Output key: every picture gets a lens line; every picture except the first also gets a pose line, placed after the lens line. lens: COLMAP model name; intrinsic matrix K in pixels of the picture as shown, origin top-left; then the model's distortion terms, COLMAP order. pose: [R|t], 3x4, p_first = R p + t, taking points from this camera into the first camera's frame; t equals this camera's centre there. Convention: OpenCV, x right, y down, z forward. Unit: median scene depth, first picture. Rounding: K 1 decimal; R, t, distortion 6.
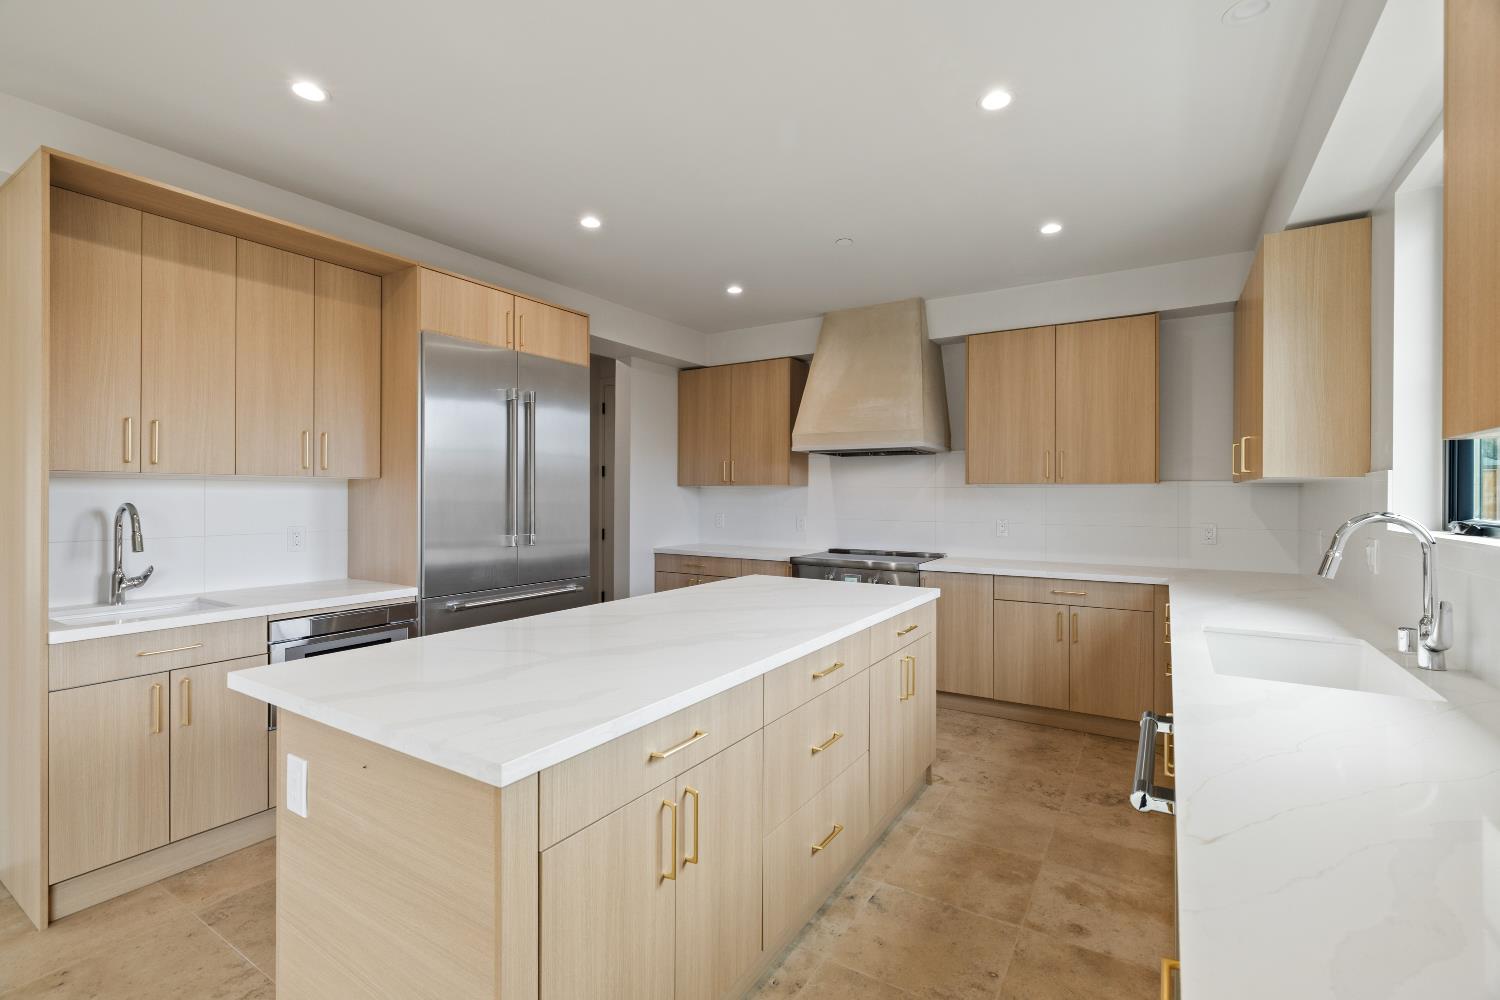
lens RADIAL K [[668.3, 0, 739.0], [0, 668.3, 496.1], [0, 0, 1]] dist [-0.013488, 0.000719]
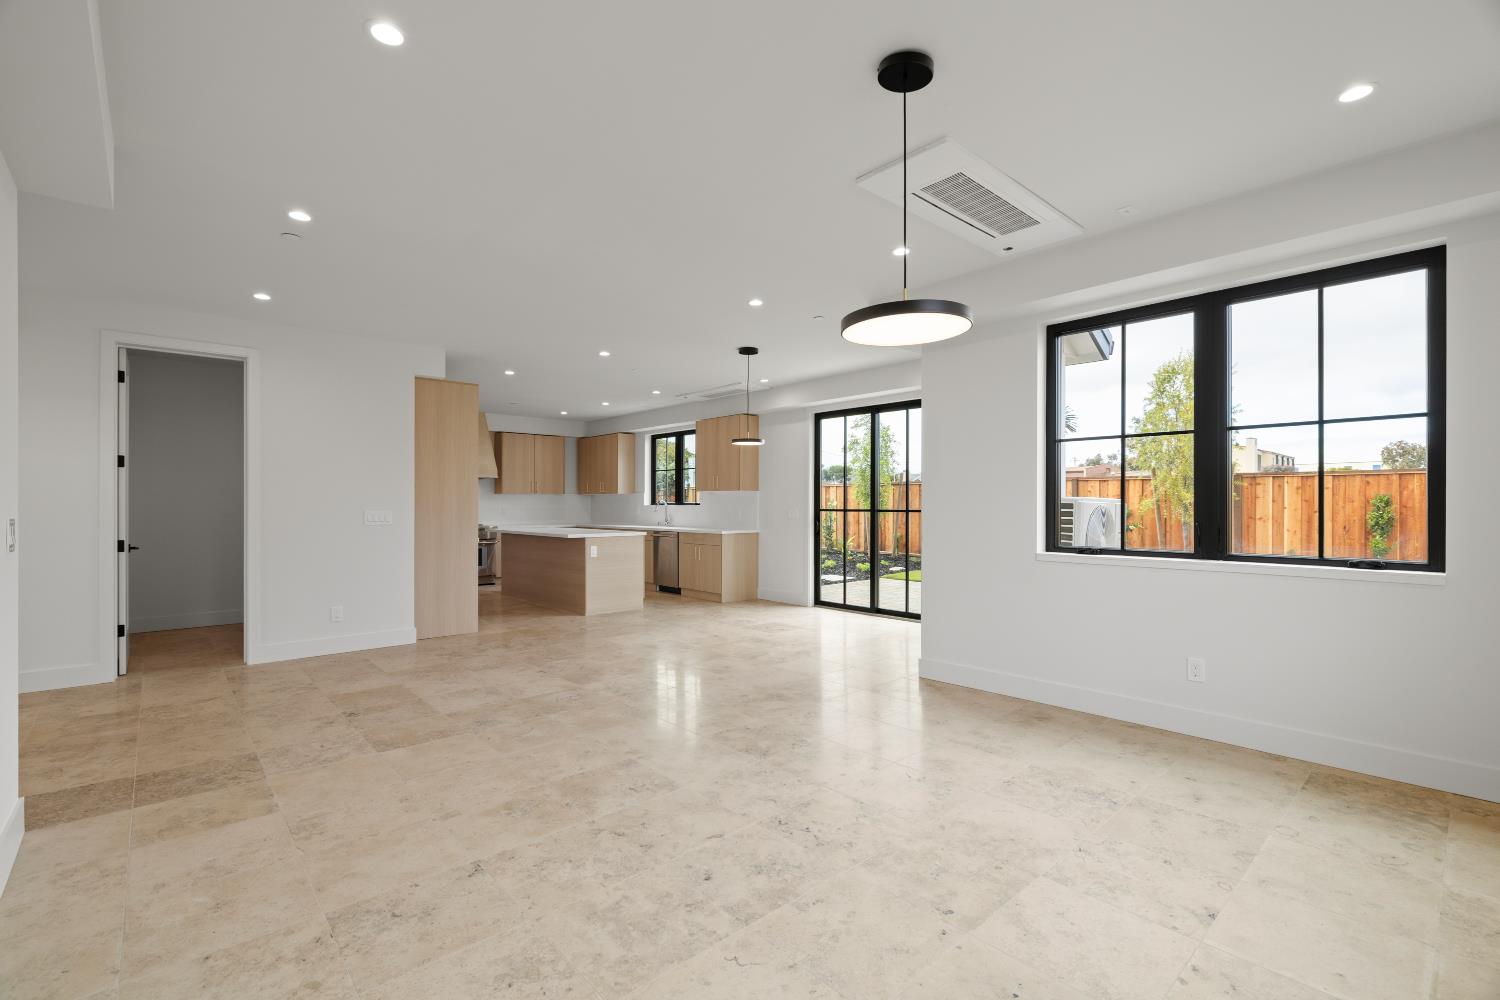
lens RADIAL K [[668.3, 0, 749.7], [0, 668.3, 504.2], [0, 0, 1]] dist [-0.013488, 0.000719]
pose [[0.270312, -0.002292, 0.962770, -1.755301], [0.001628, 0.999997, 0.001923, 0.018099], [-0.962772, 0.001047, 0.270314, -0.525137]]
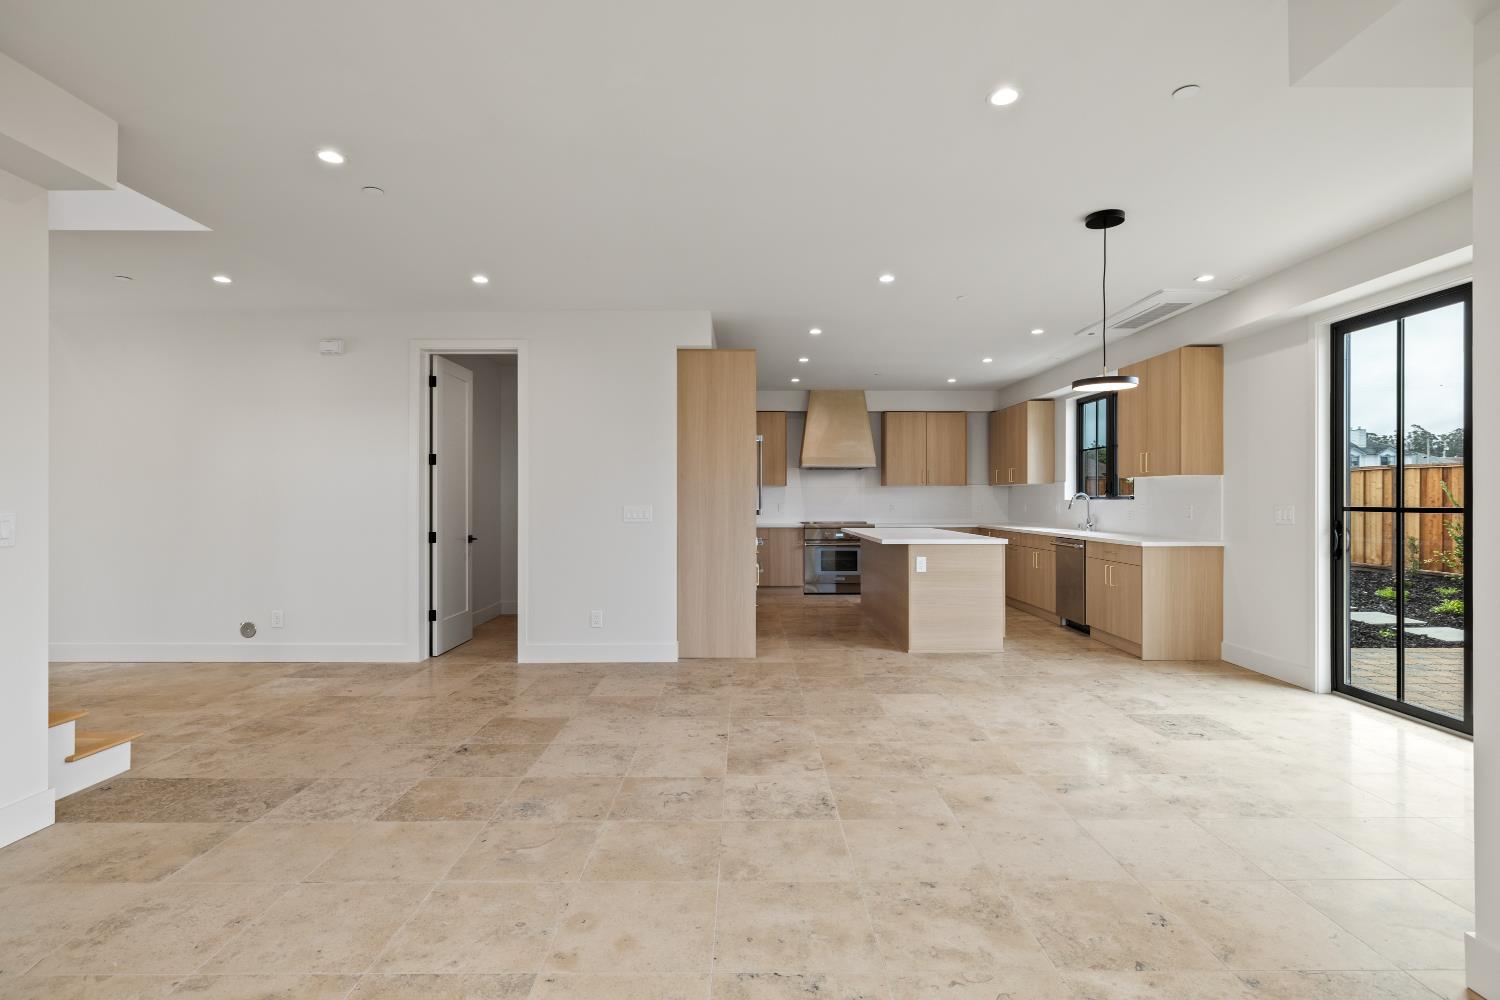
lens RADIAL K [[725.3, 0, 742.3], [0, 725.3, 499.3], [0, 0, 1]] dist [-0.002146, 0.000459]
pose [[0.844864, -0.003833, 0.534967, -1.205177], [0.003619, 0.999992, 0.001450, 0.019270], [-0.534968, 0.000710, 0.844872, -0.626152]]
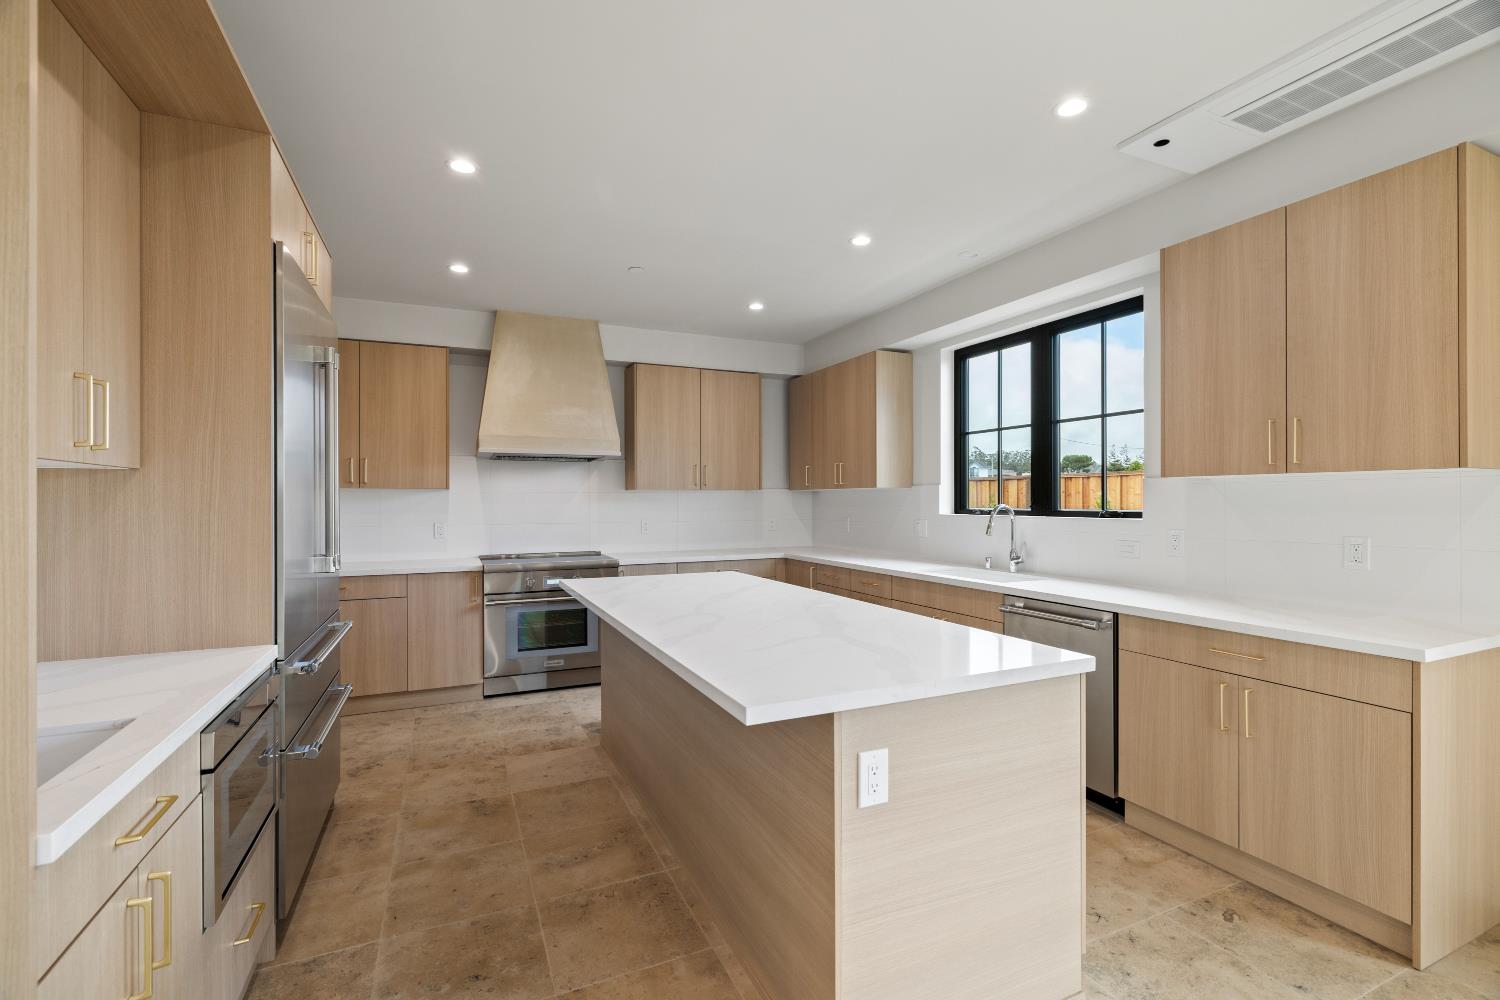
lens RADIAL K [[668.3, 0, 749.0], [0, 668.3, 499.2], [0, 0, 1]] dist [-0.013488, 0.000719]
pose [[0.547871, -0.002500, 0.836559, -0.533112], [0.005562, 0.999984, -0.000654, 0.001174], [-0.836544, 0.005012, 0.547877, 0.189138]]
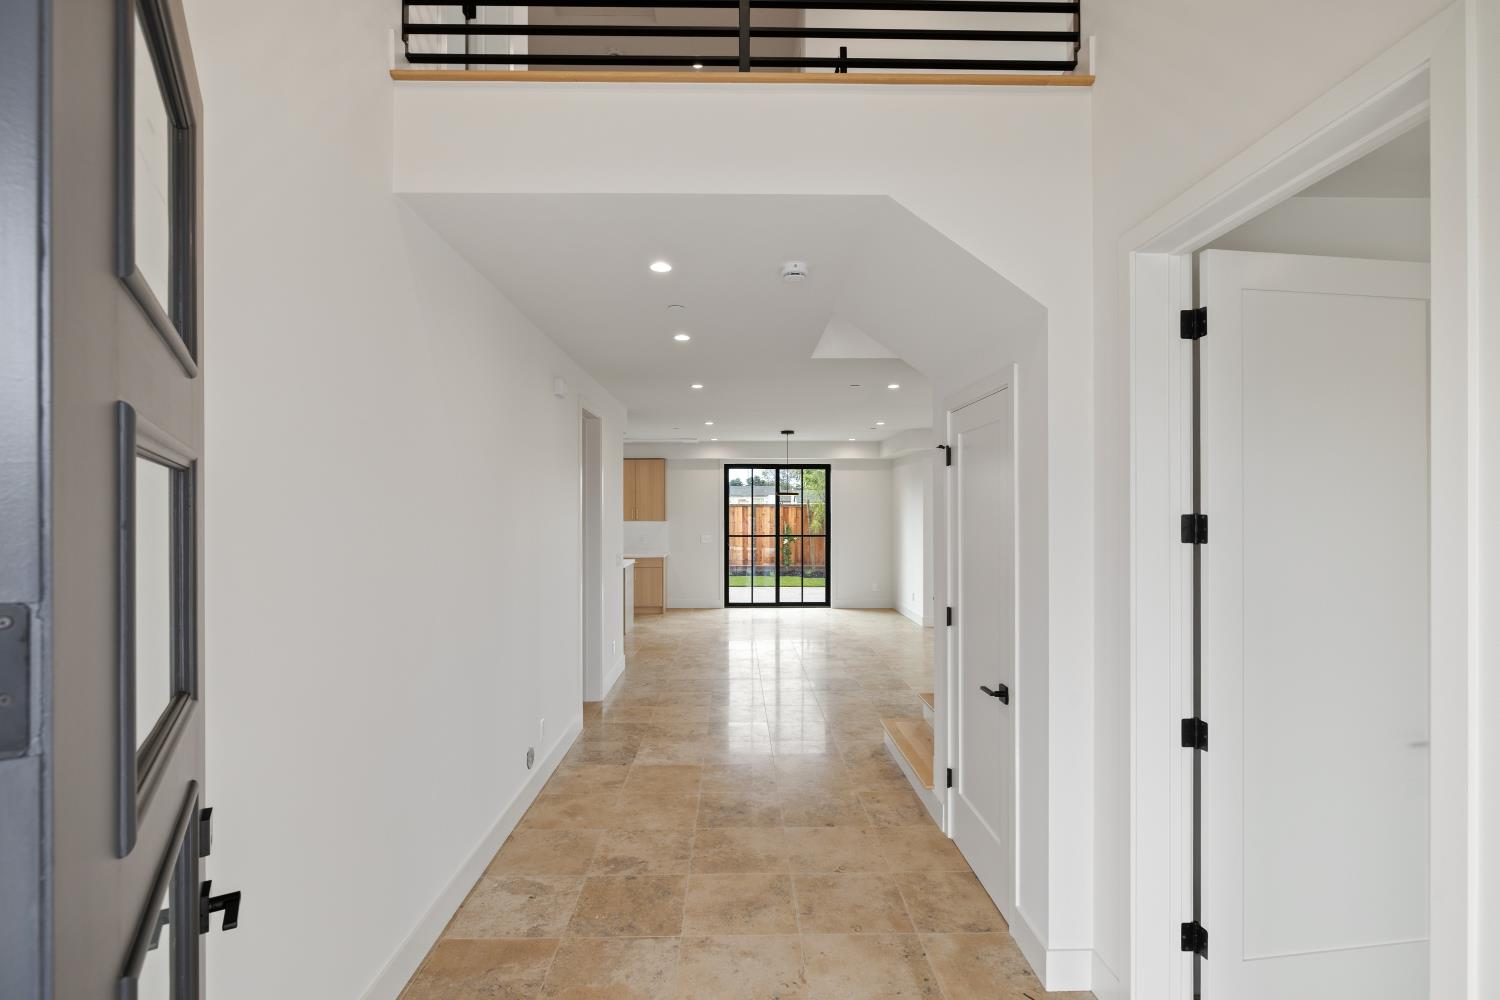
lens RADIAL K [[725.3, 0, 744.1], [0, 725.3, 502.9], [0, 0, 1]] dist [-0.002146, 0.000459]
pose [[-0.552801, 0.001862, 0.833311, -2.192989], [0.001849, 0.999998, -0.001008, -0.081367], [-0.833311, 0.000984, -0.552804, 1.207796]]
